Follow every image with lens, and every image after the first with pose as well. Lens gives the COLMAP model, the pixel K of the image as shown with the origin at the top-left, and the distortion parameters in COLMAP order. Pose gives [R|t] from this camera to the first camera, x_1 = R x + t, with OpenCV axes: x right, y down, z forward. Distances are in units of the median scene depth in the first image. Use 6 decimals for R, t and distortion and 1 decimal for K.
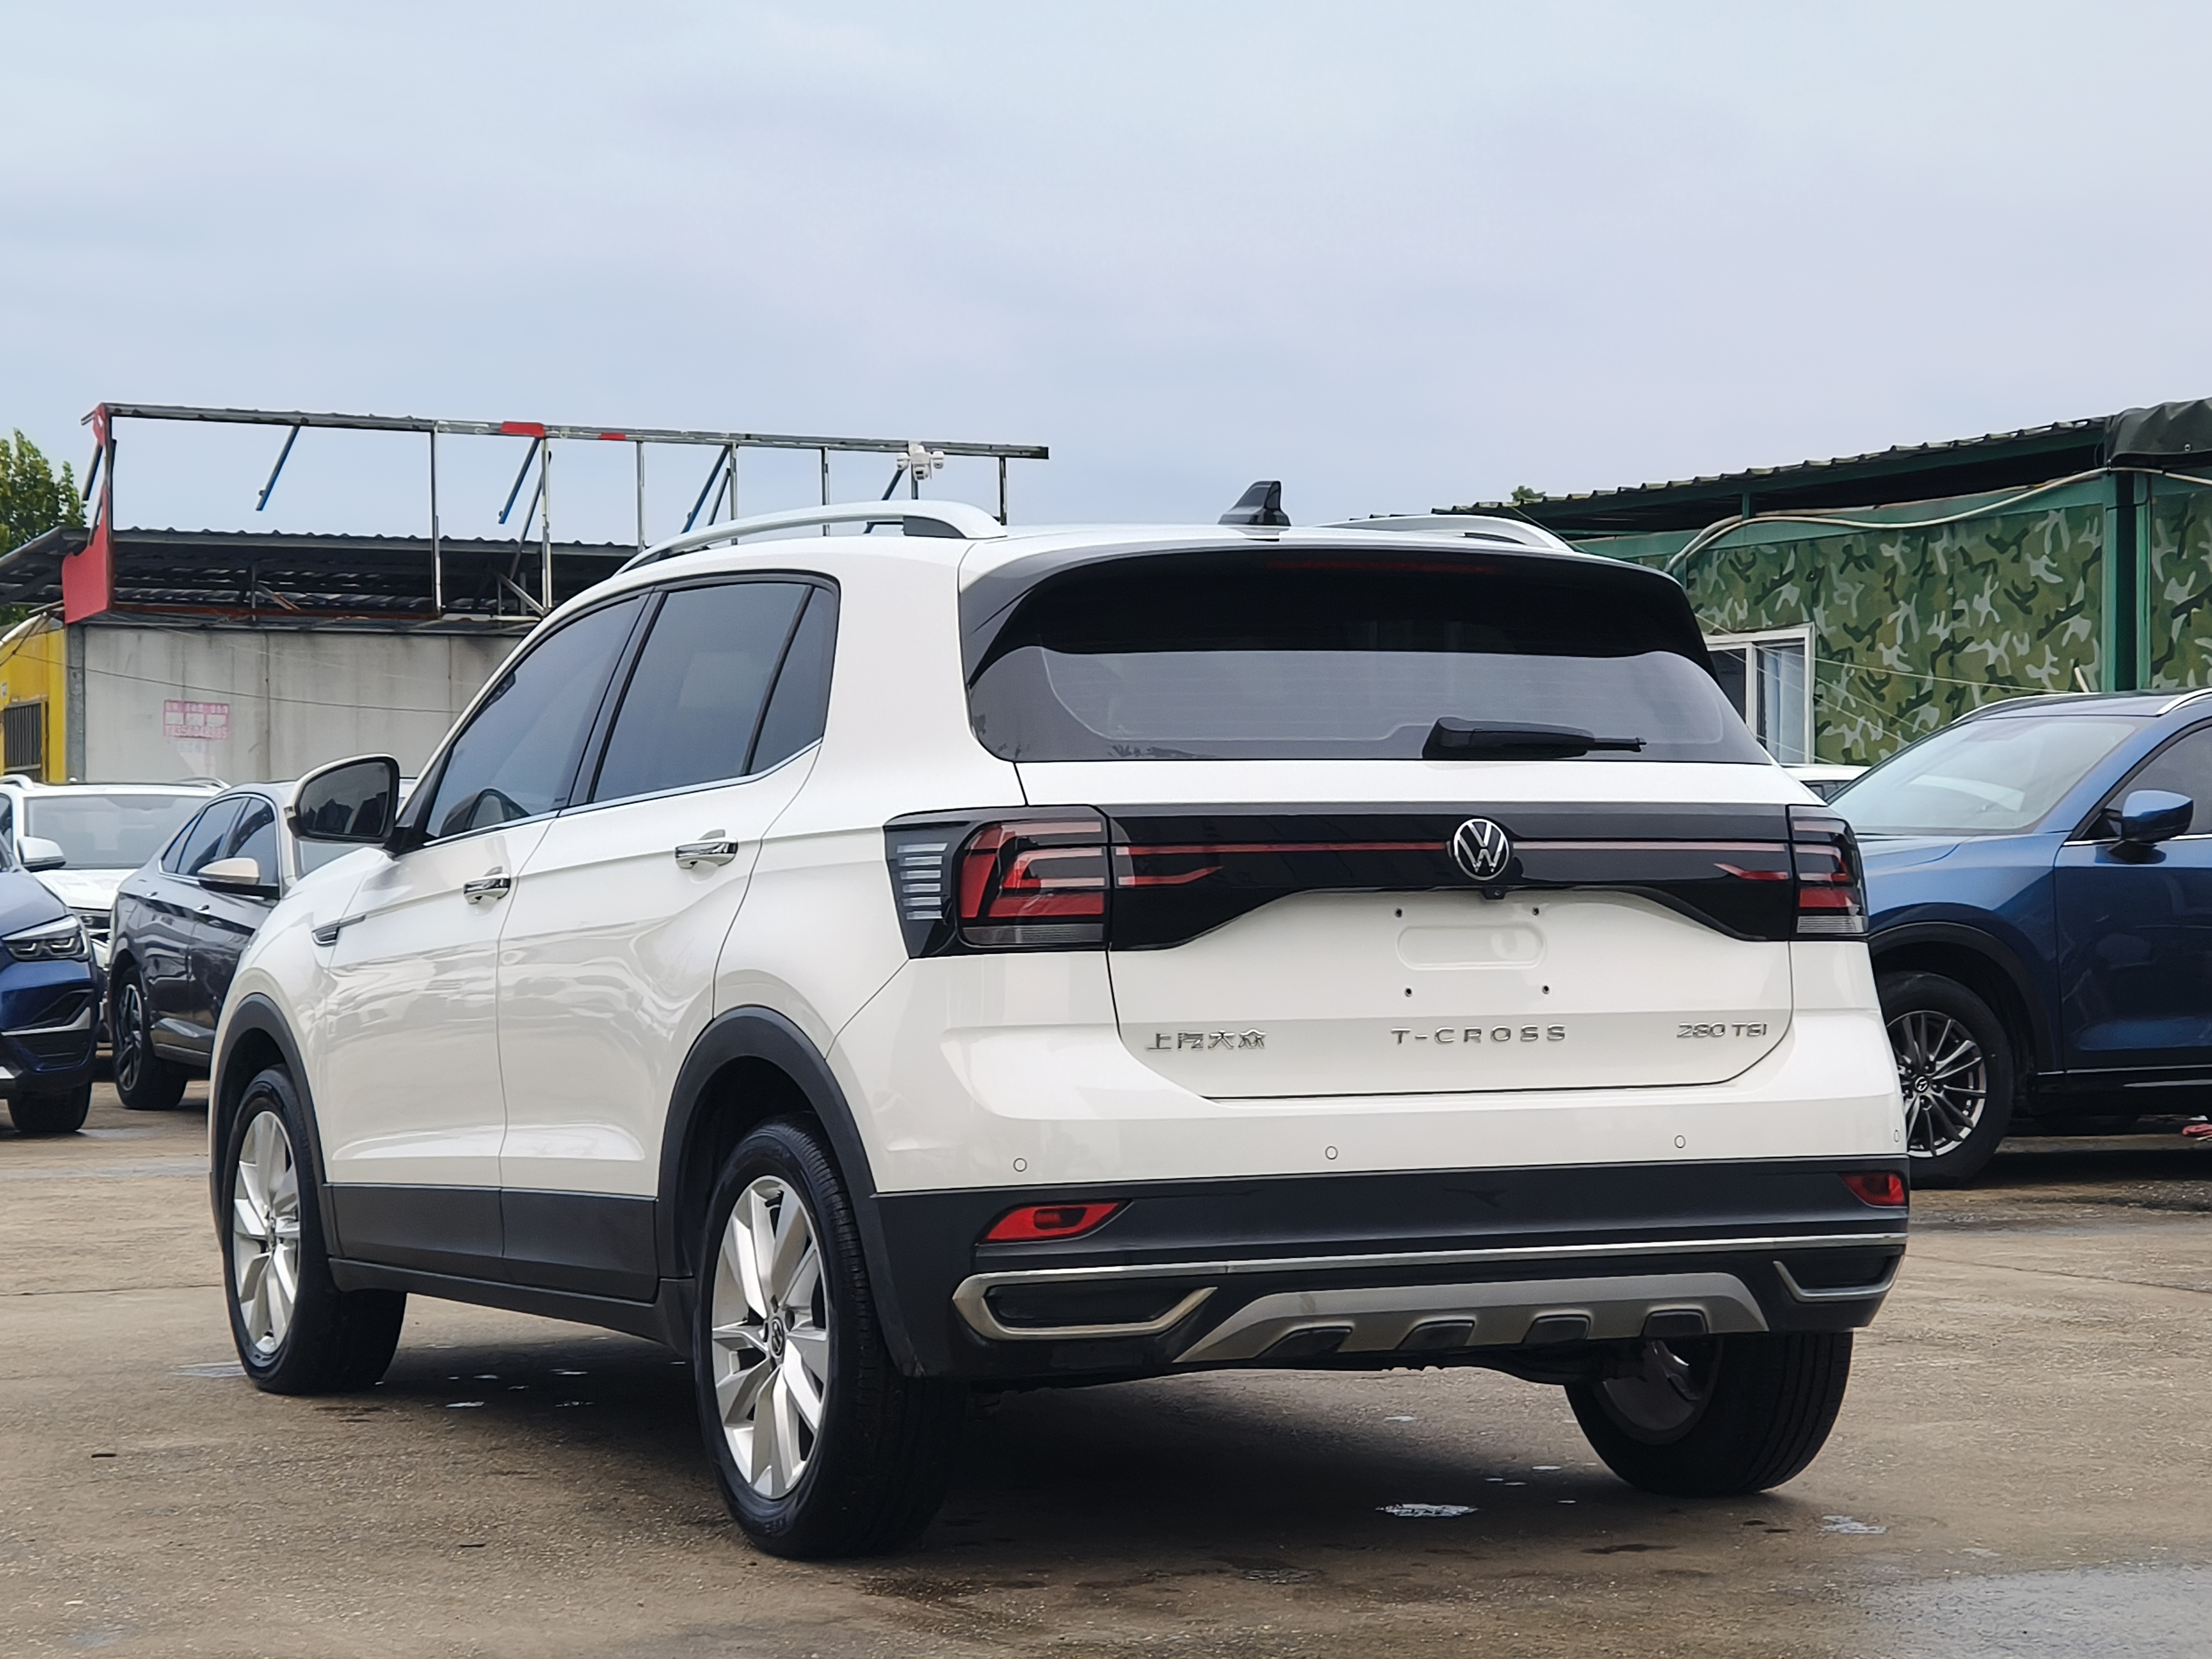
lens RADIAL K [[4785.3, 0, 1131.1], [0, 4785.3, 827.7], [0, 0, 1]] dist [0.011442, 2.023629]
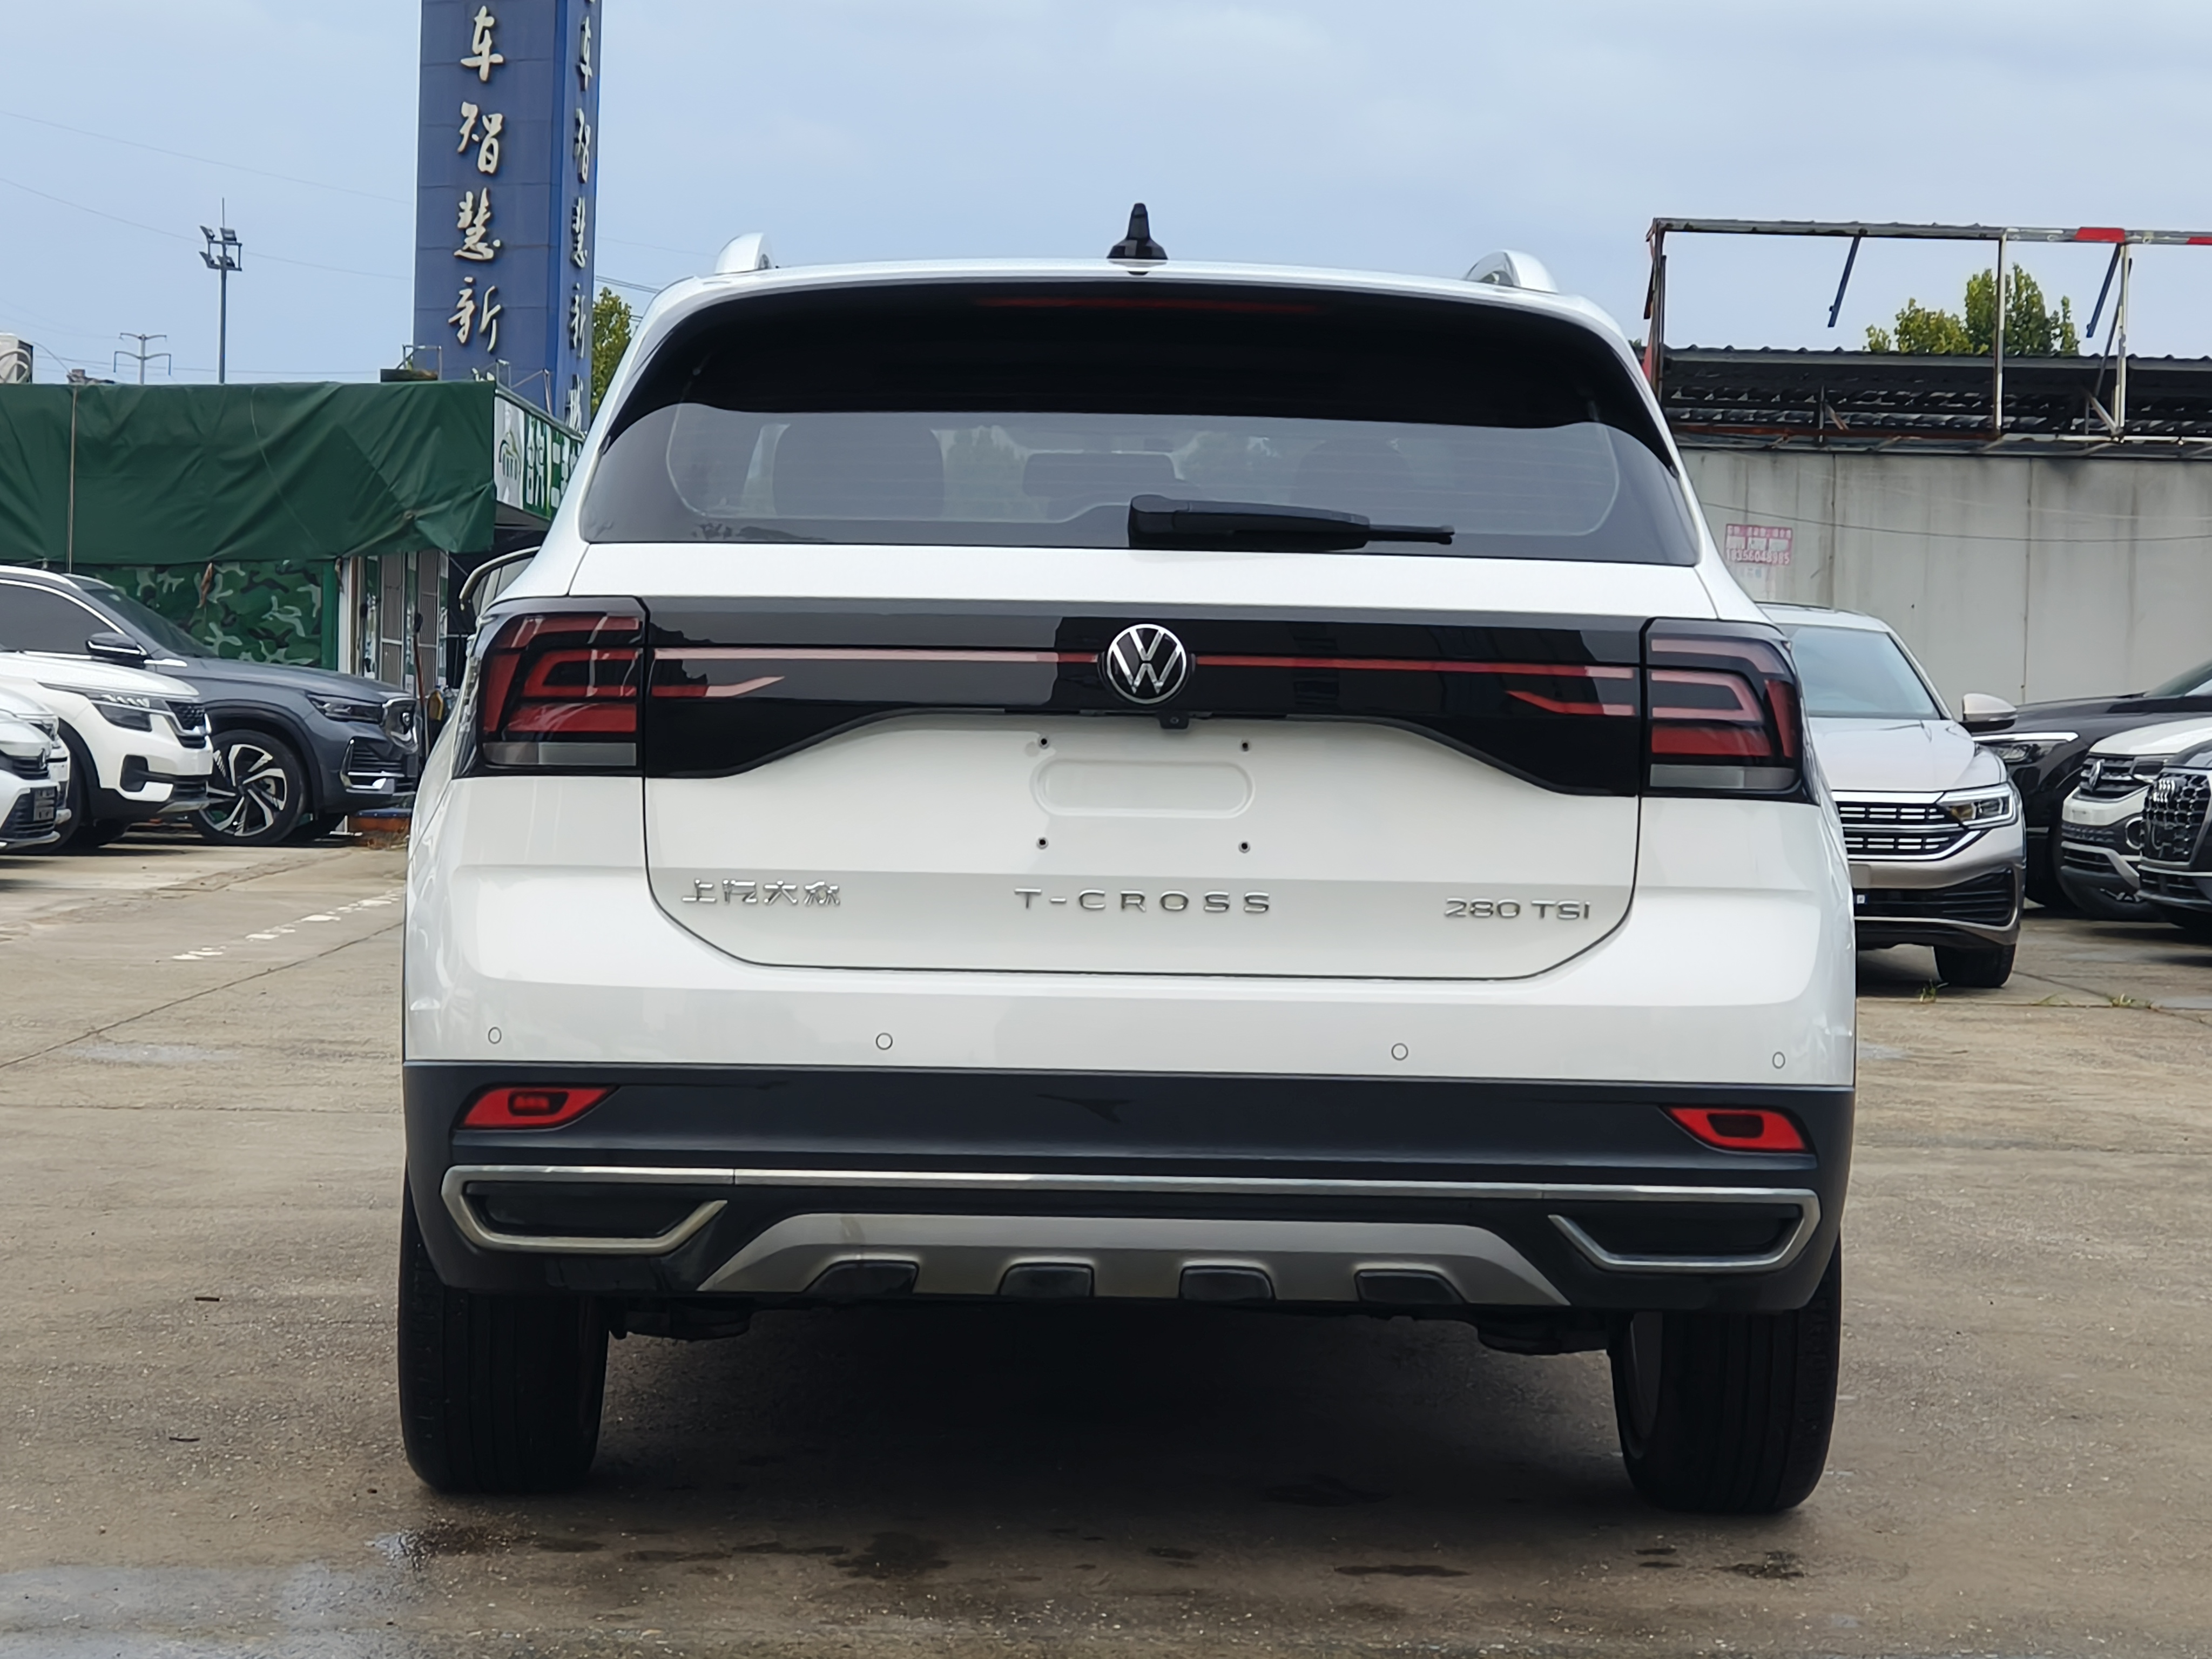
lens RADIAL K [[4785.3, 0, 1131.1], [0, 4785.3, 827.7], [0, 0, 1]] dist [0.011442, 2.023629]
pose [[0.914672, 0.036139, -0.402578, 0.369704], [-0.022452, 0.999000, 0.038665, 0.001061], [0.403573, -0.026327, 0.914569, 0.274287]]
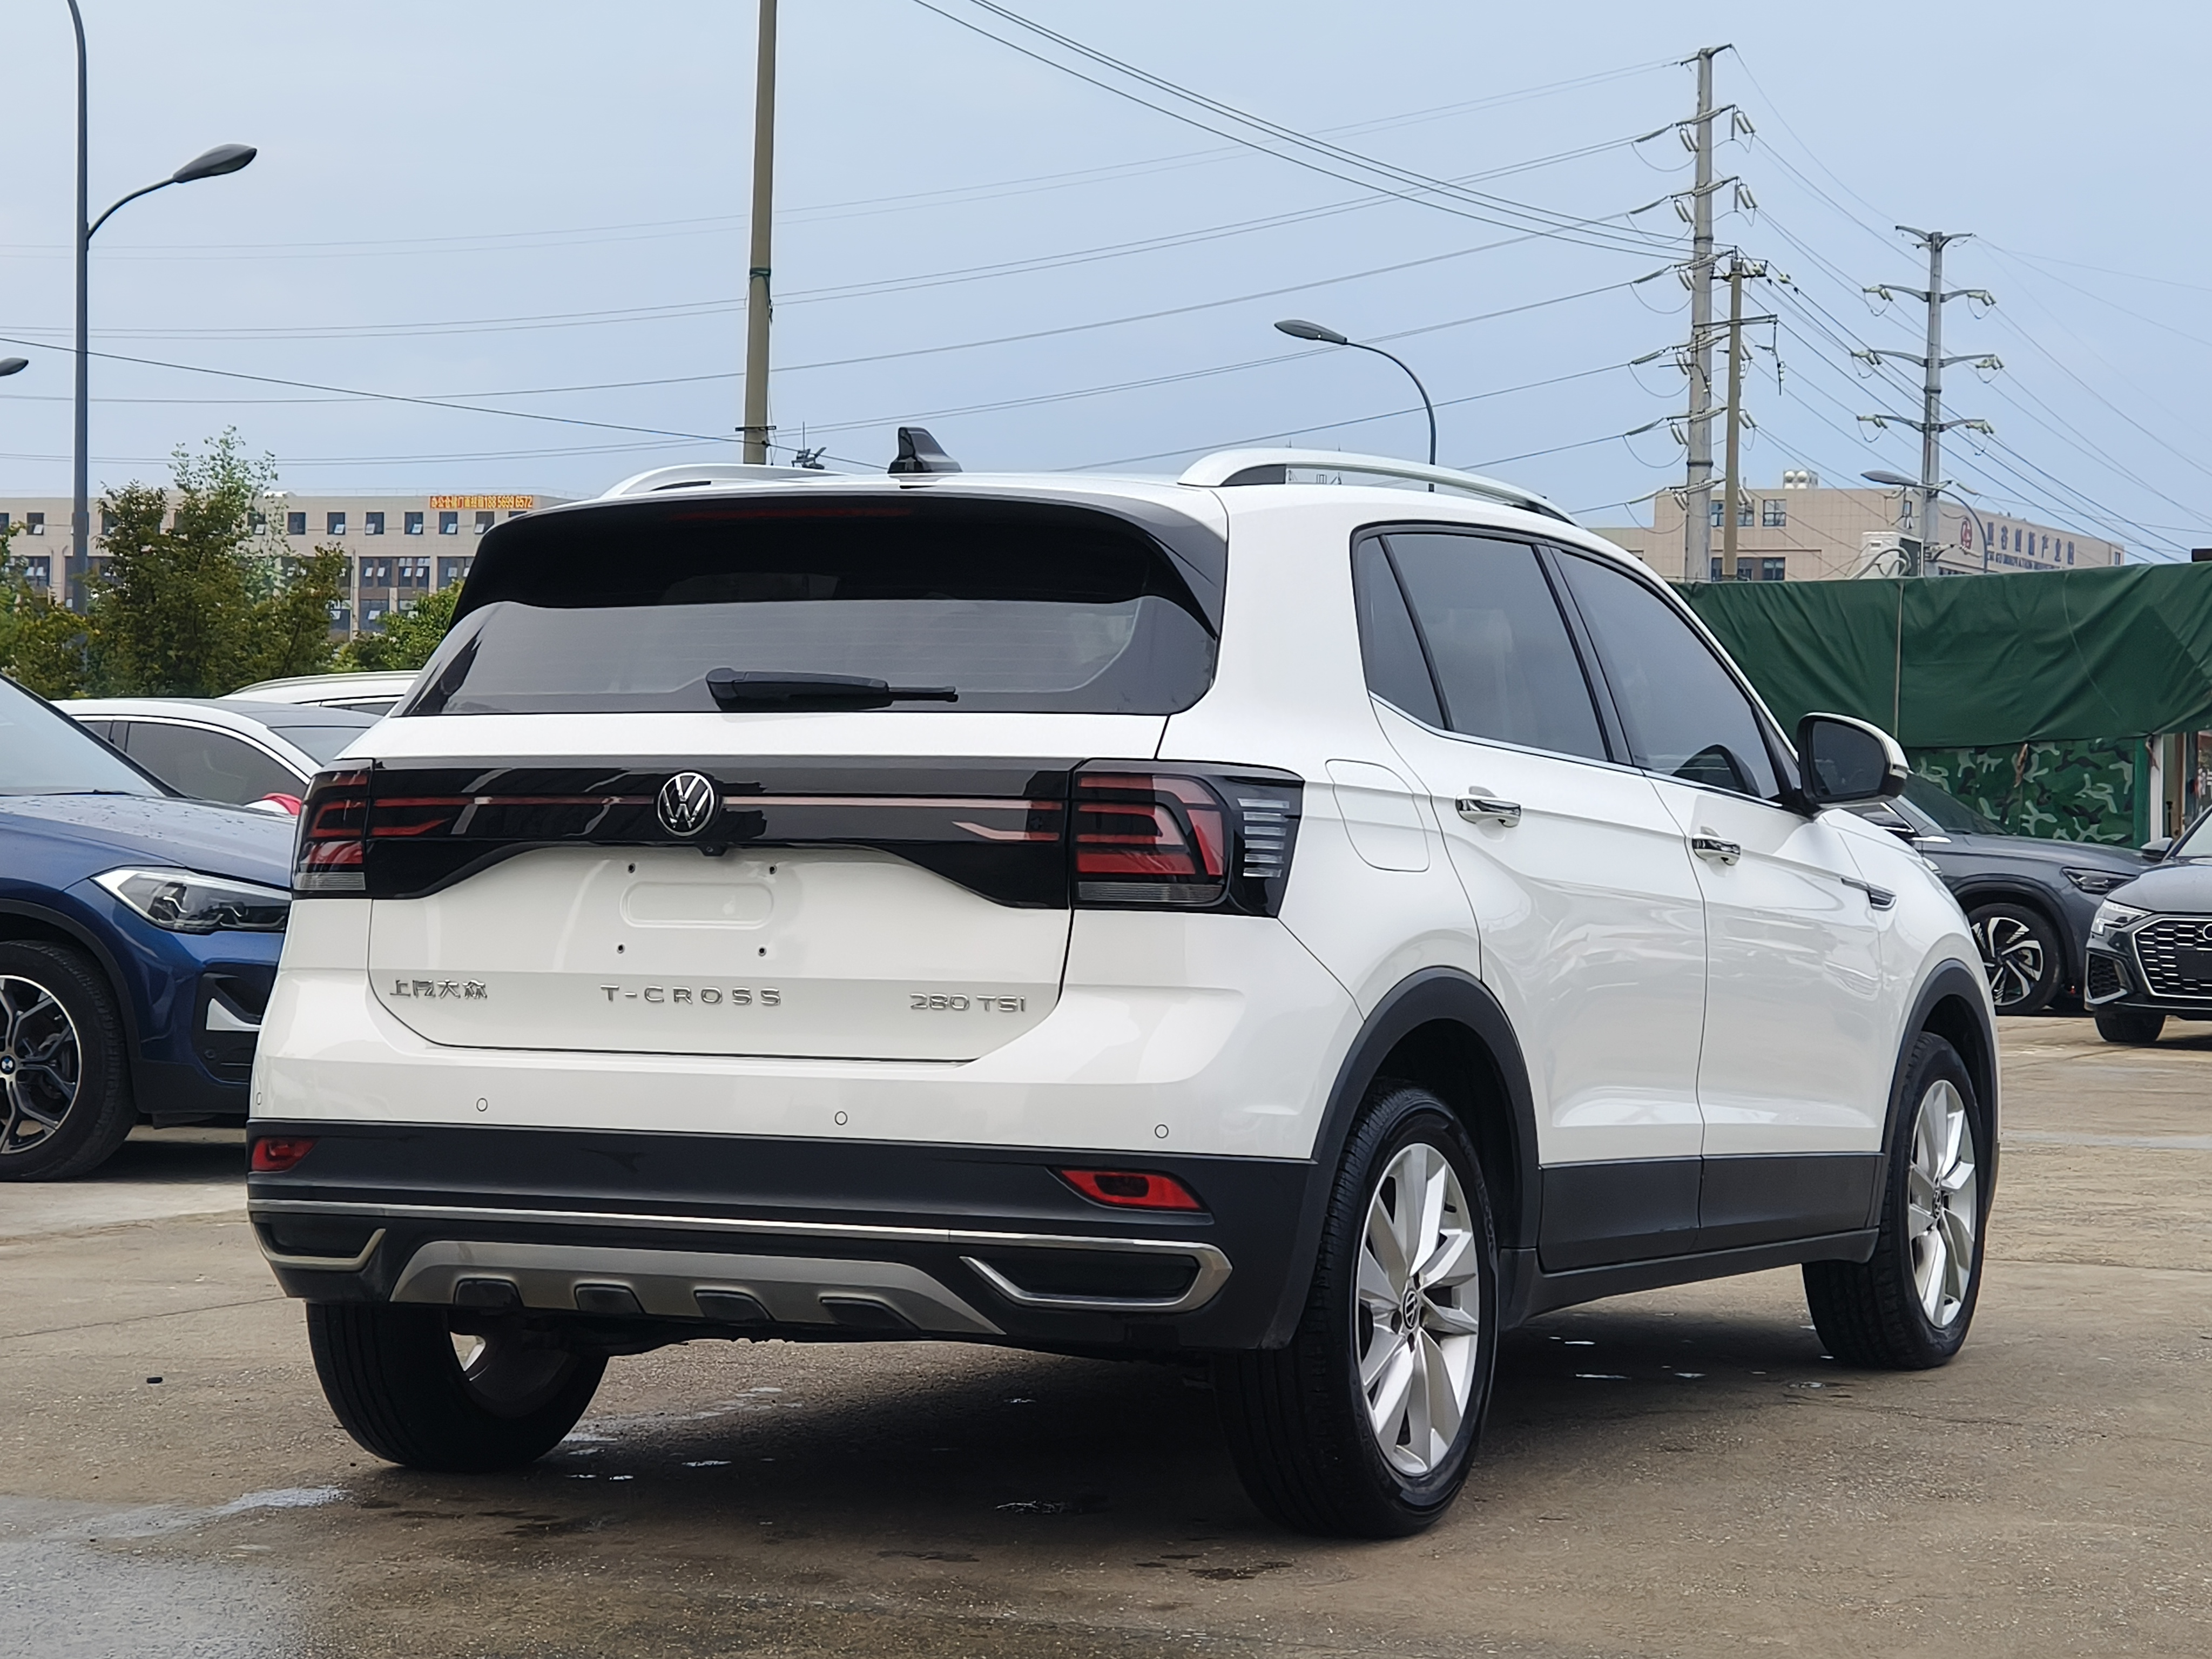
lens RADIAL K [[4745.0, 0, 1106.0], [0, 4745.0, 829.5], [0, 0, 1]] dist [0.207724, -0.545557]
pose [[0.633044, 0.009397, -0.774058, 0.836904], [-0.005982, 0.999956, 0.007247, 0.002090], [0.774092, 0.000043, 0.633073, 0.437723]]
